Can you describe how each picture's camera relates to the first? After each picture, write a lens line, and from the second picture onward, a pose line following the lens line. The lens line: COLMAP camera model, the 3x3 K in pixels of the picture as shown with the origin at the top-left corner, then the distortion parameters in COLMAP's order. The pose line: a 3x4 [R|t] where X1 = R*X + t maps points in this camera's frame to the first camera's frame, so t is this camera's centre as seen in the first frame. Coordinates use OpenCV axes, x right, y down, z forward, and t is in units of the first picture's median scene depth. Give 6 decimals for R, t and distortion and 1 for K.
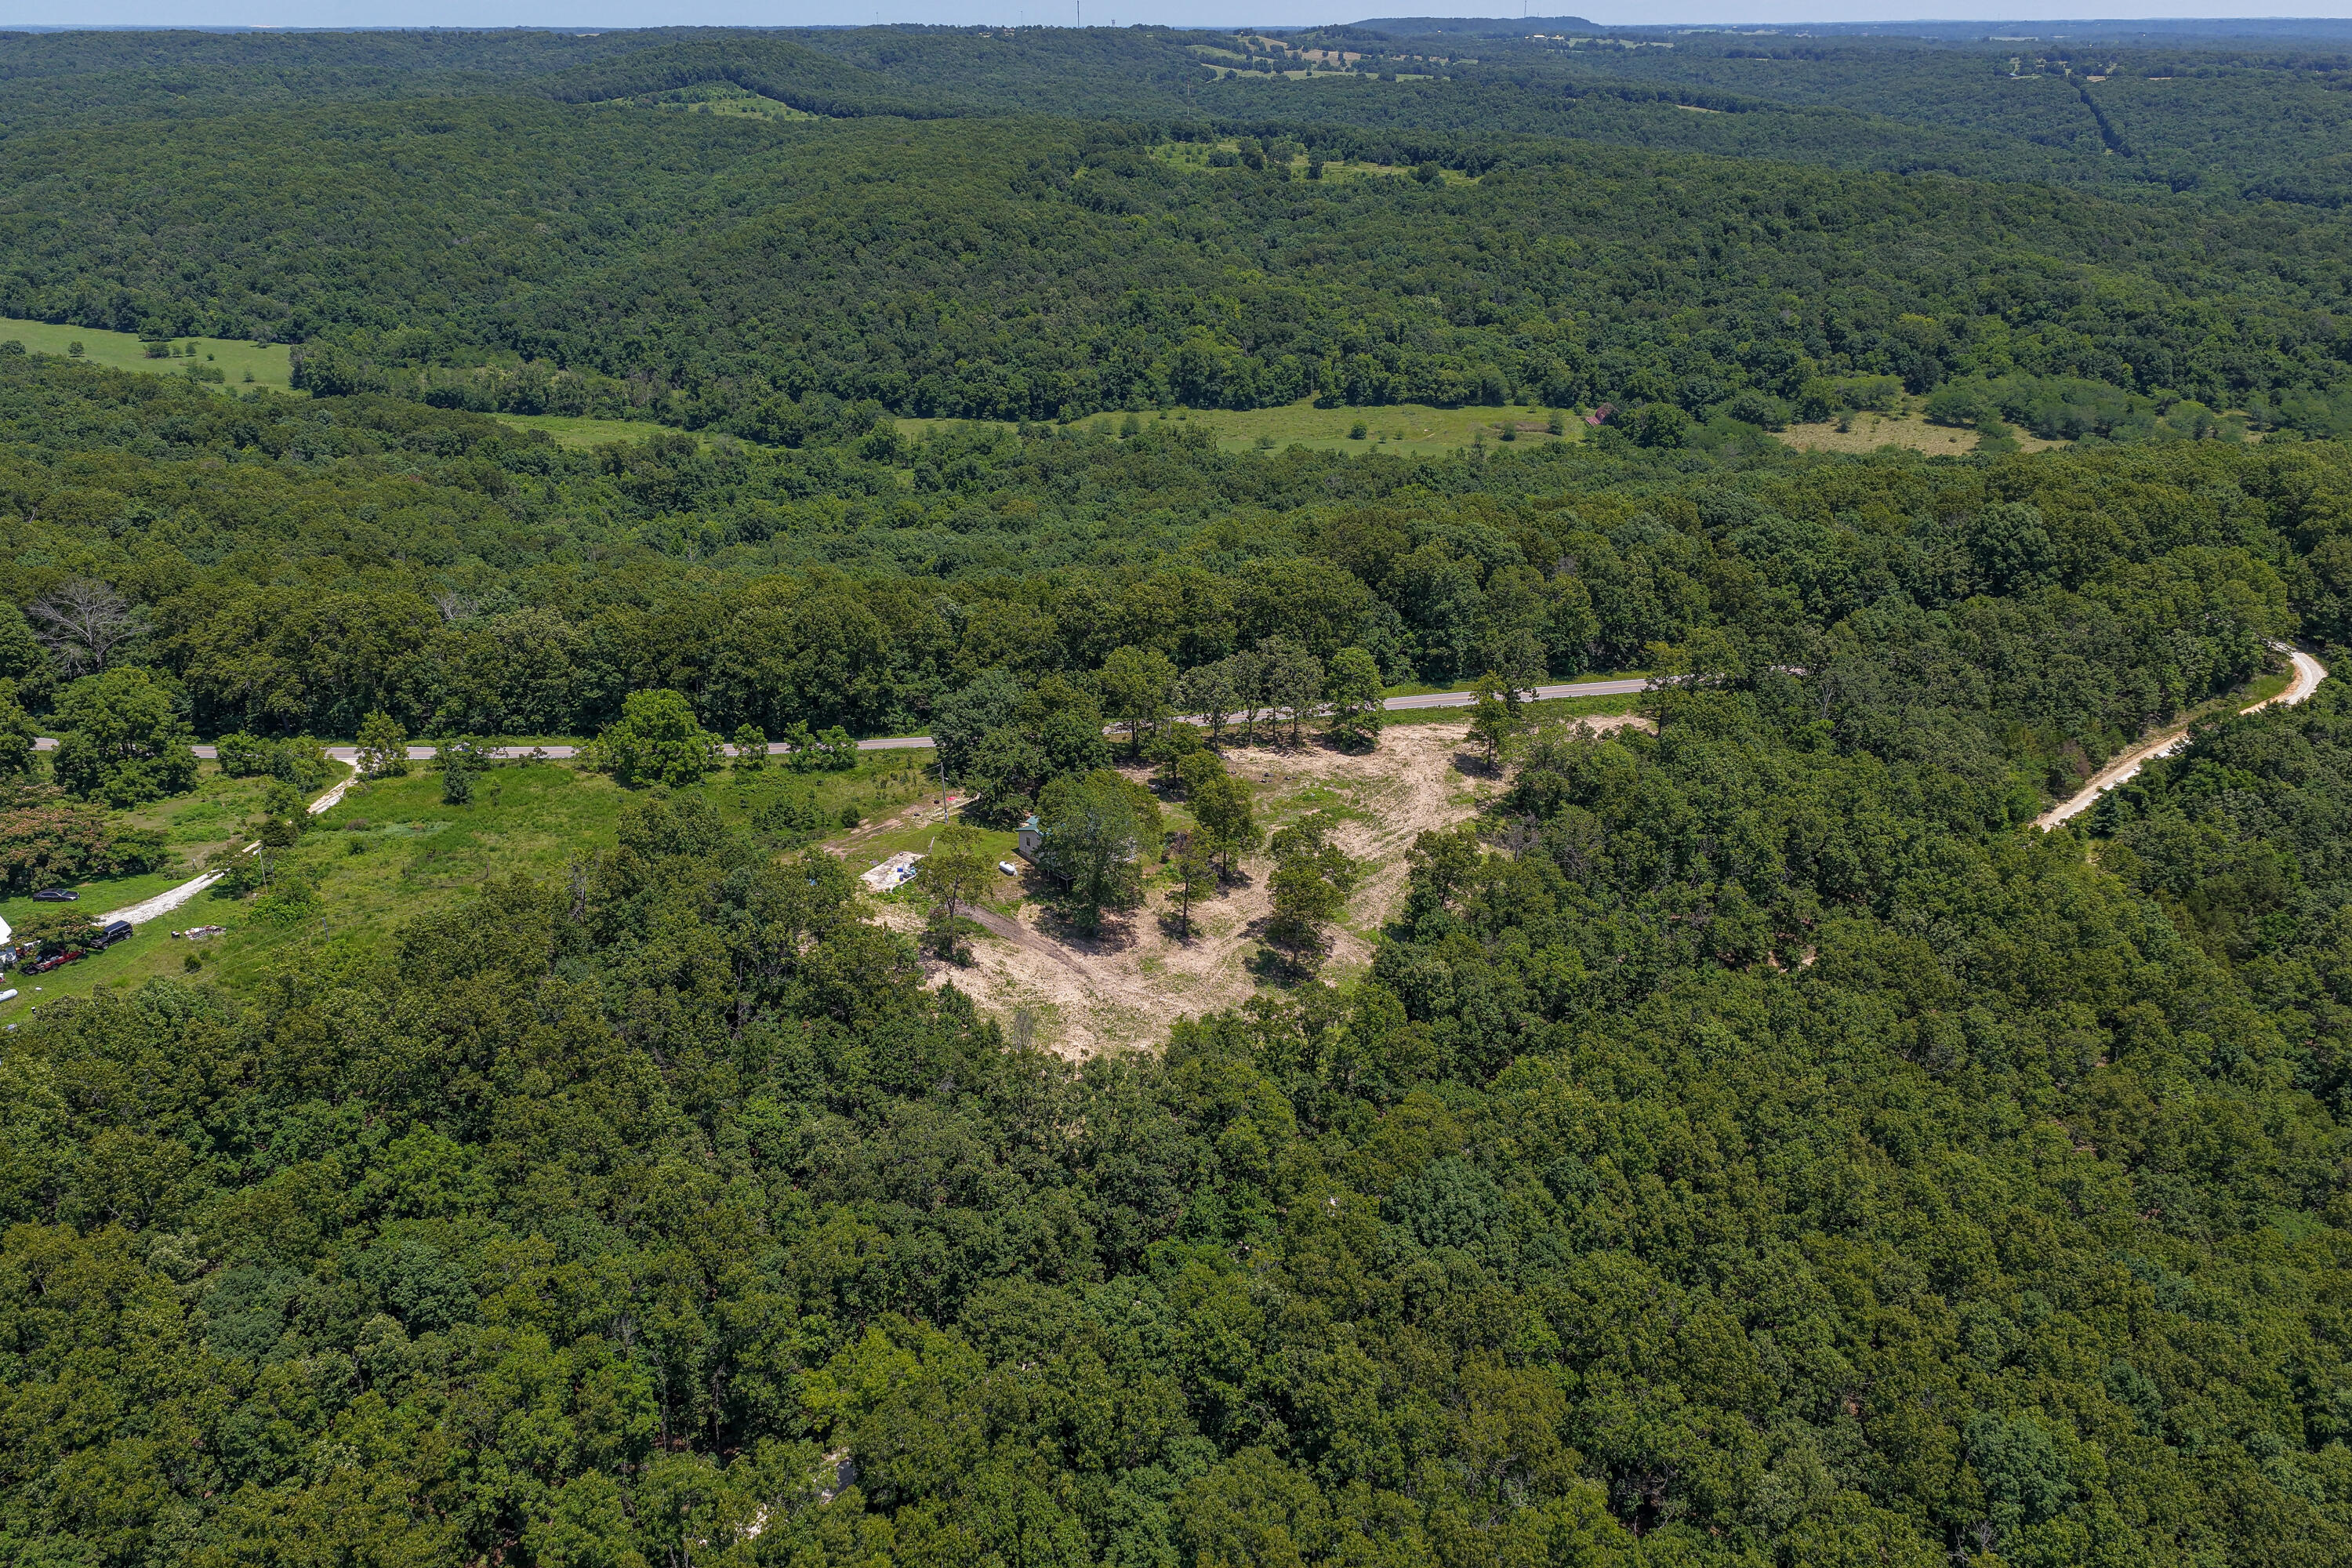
lens RADIAL K [[1983.3, 0, 1178.8], [0, 1983.3, 795.2], [0, 0, 1]] dist [0.028295, 0.008570]
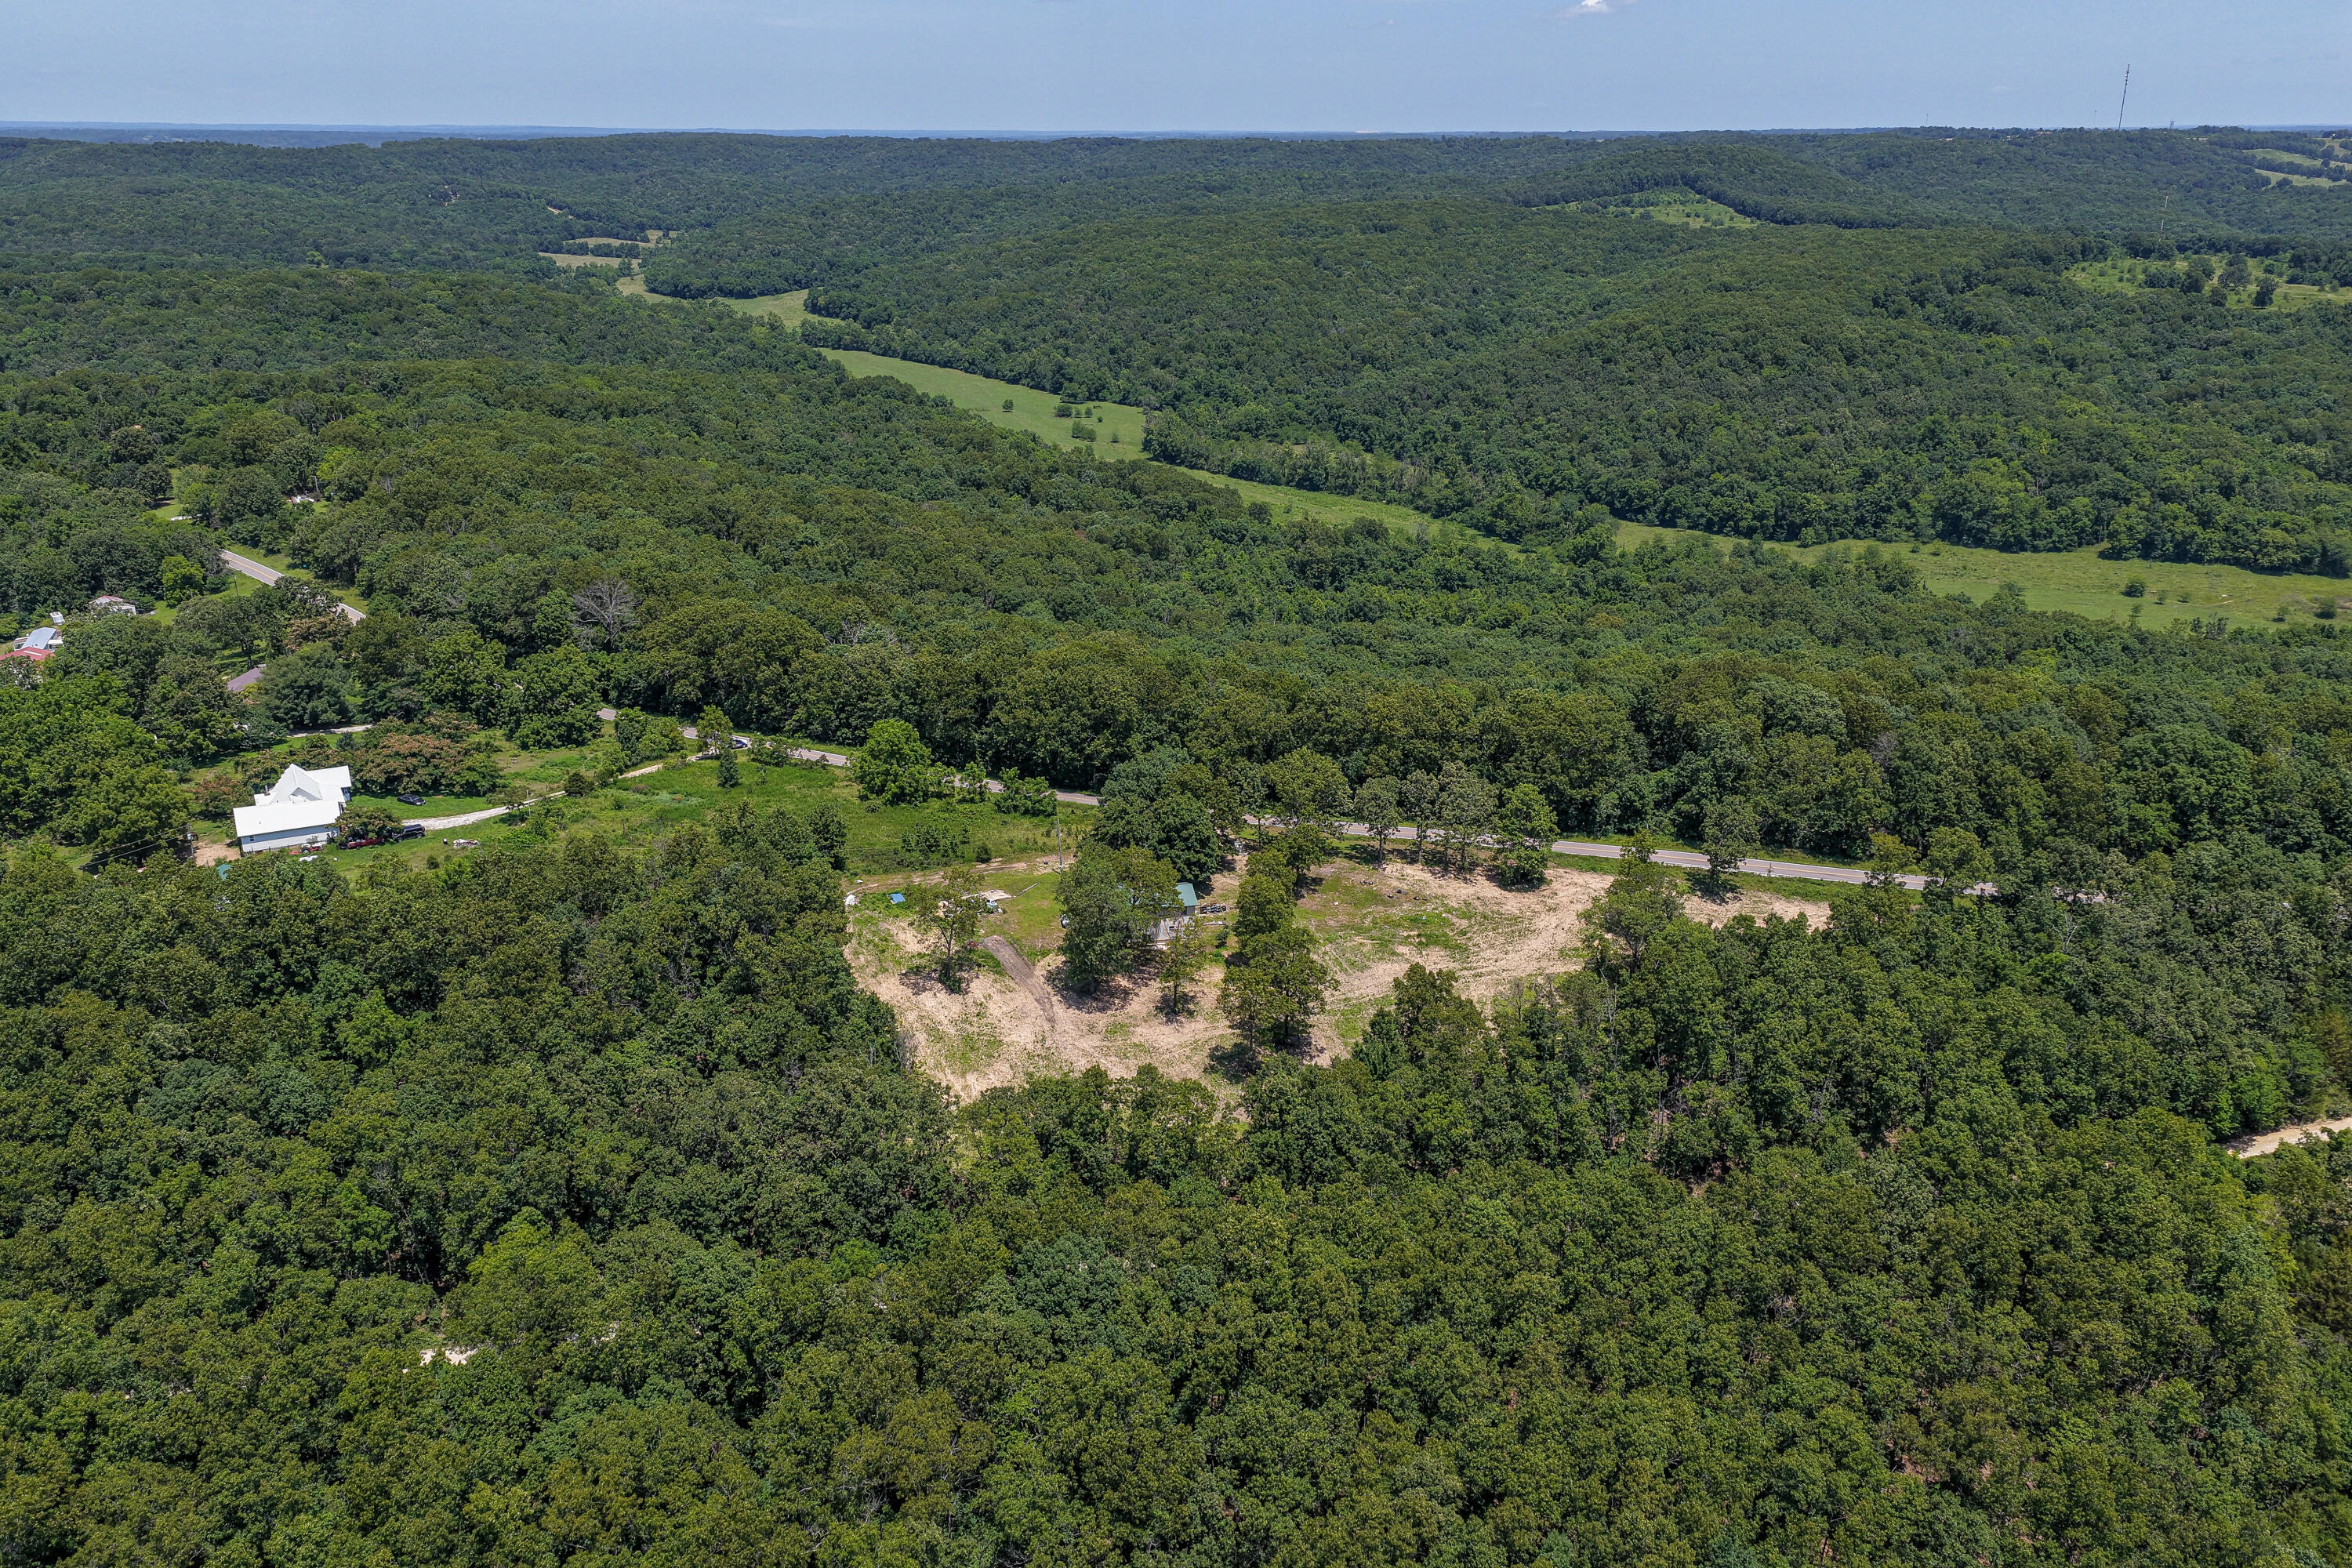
lens RADIAL K [[1983.3, 0, 1155.8], [0, 1983.3, 791.7], [0, 0, 1]] dist [0.028295, 0.008570]
pose [[0.868473, 0.160874, -0.468908, 0.374430], [-0.182115, 0.983277, 0.000046, -0.034884], [0.461074, 0.085356, 0.883247, 0.032538]]
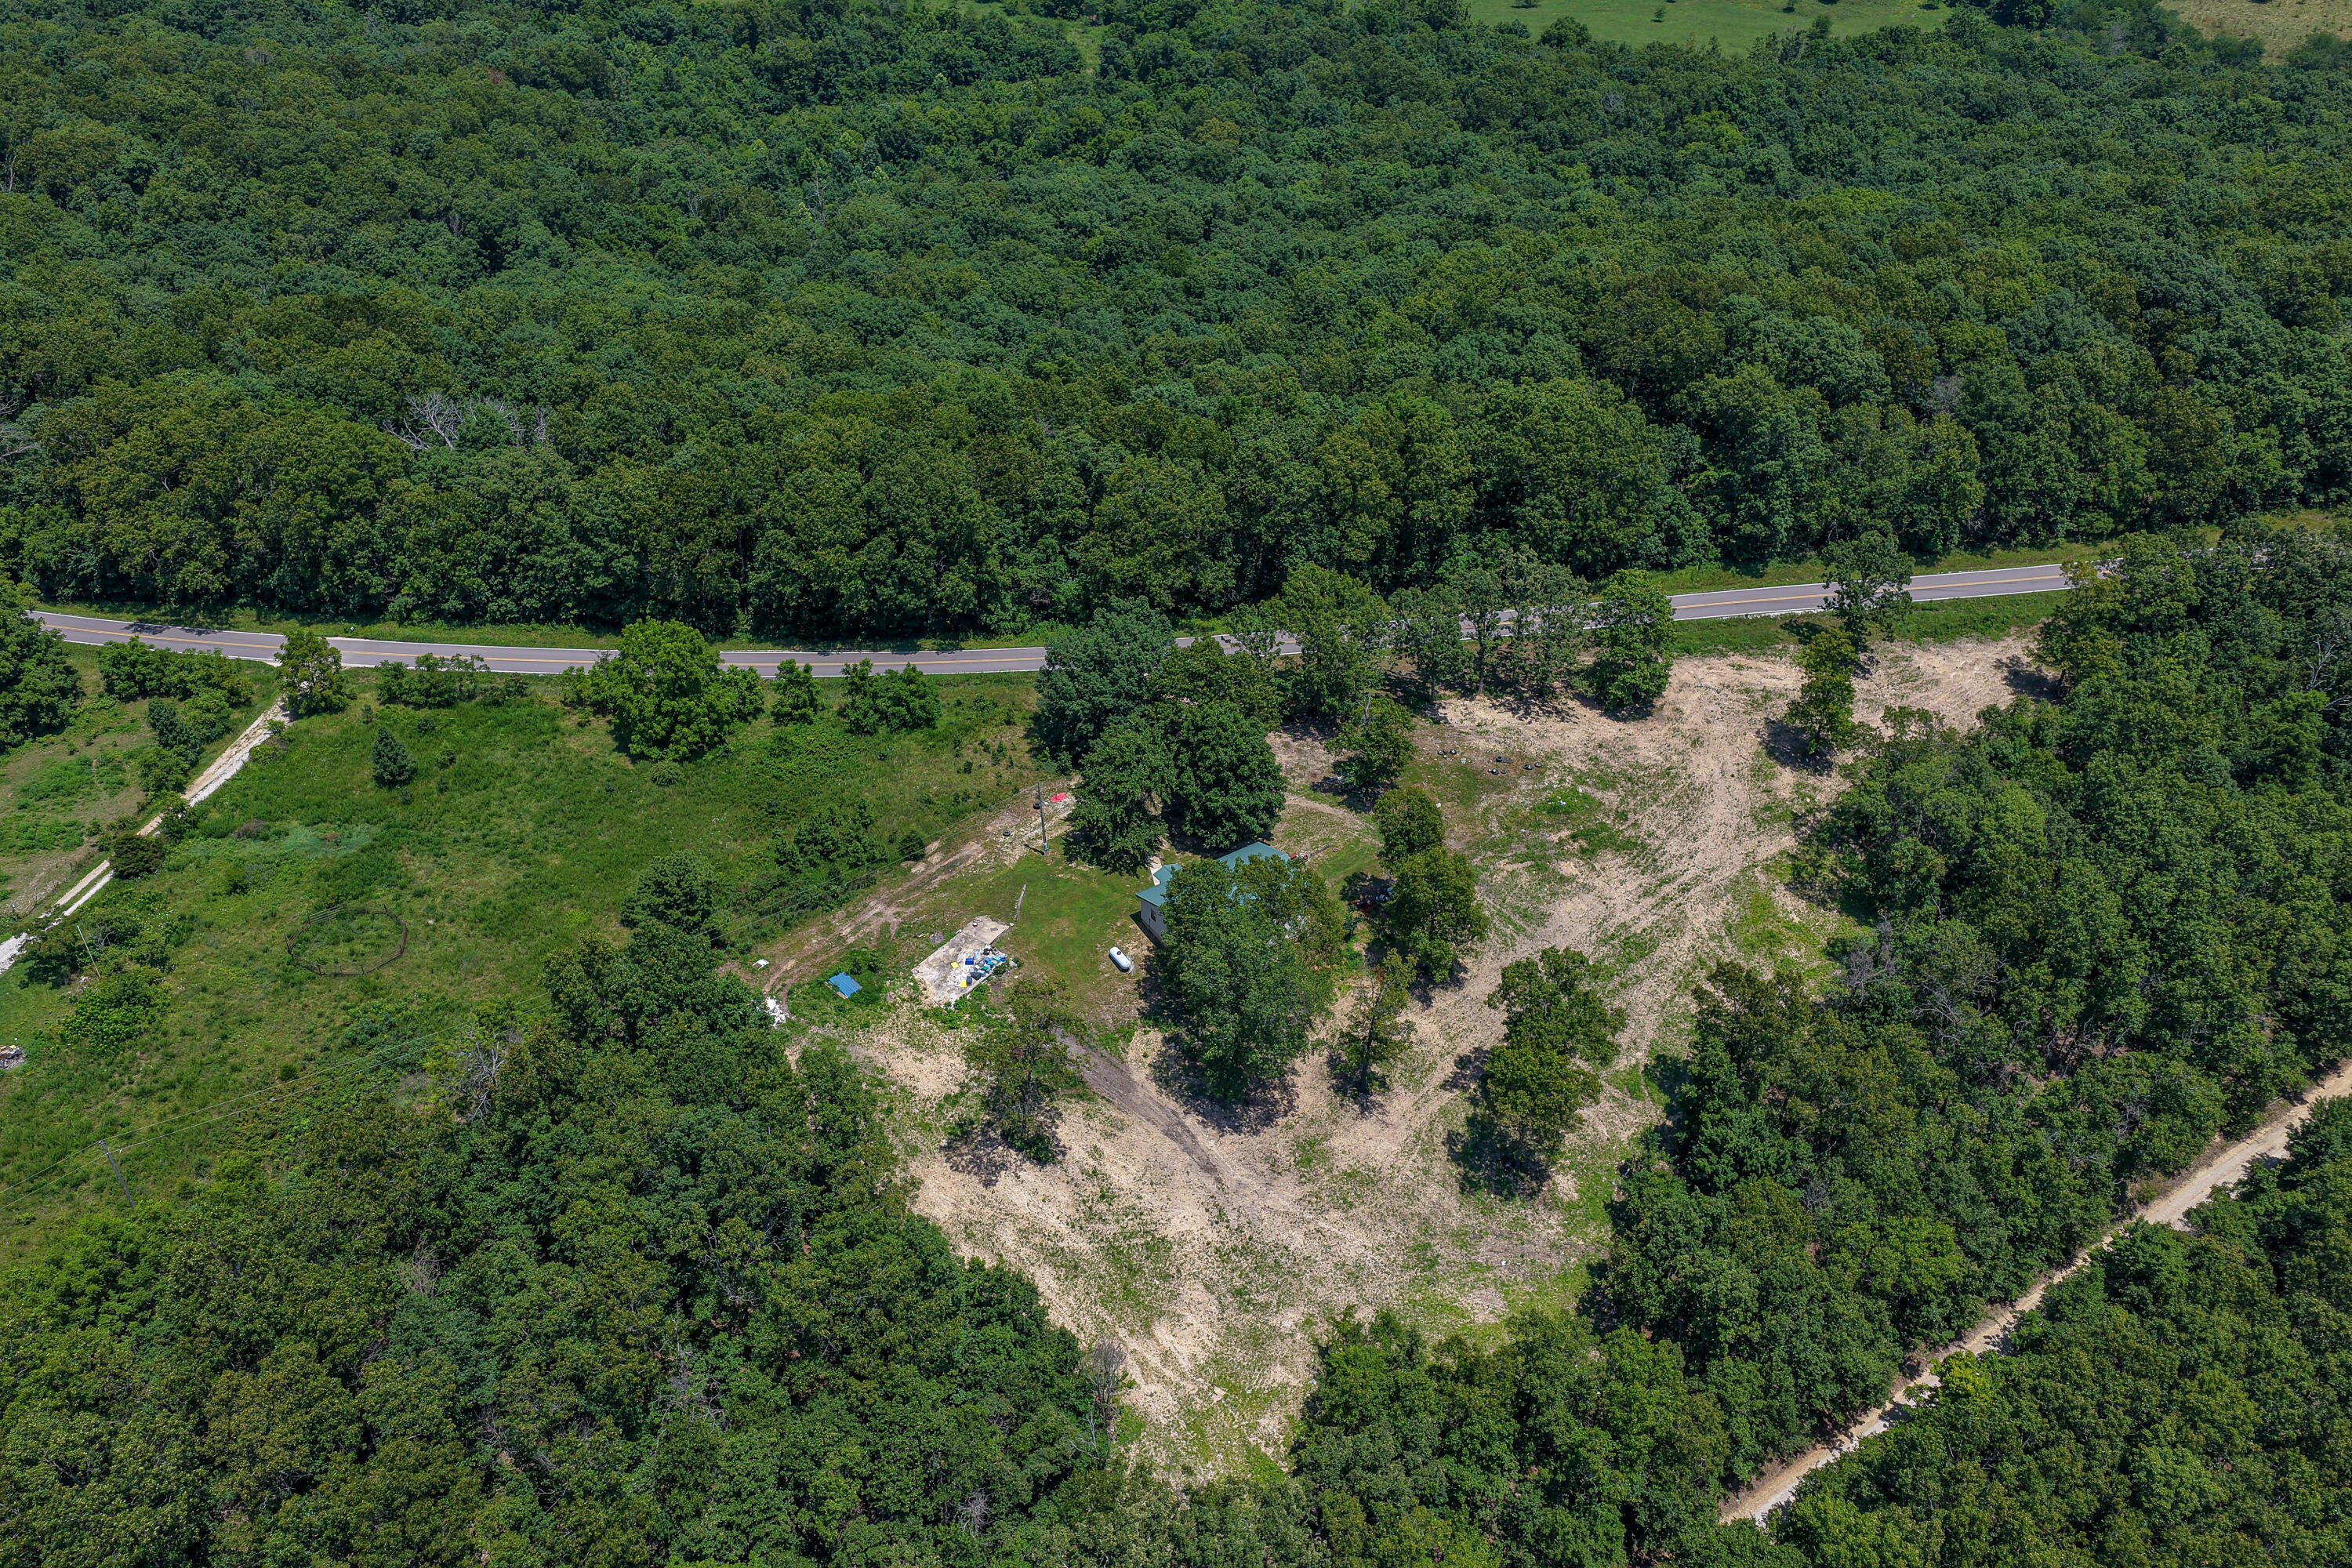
lens RADIAL K [[1983.3, 0, 1176.8], [0, 1983.3, 761.7], [0, 0, 1]] dist [0.028295, 0.008570]
pose [[0.993110, 0.067865, -0.095539, -0.002784], [-0.042853, 0.969094, 0.242942, -0.165242], [0.109074, -0.237174, 0.965324, 0.268849]]
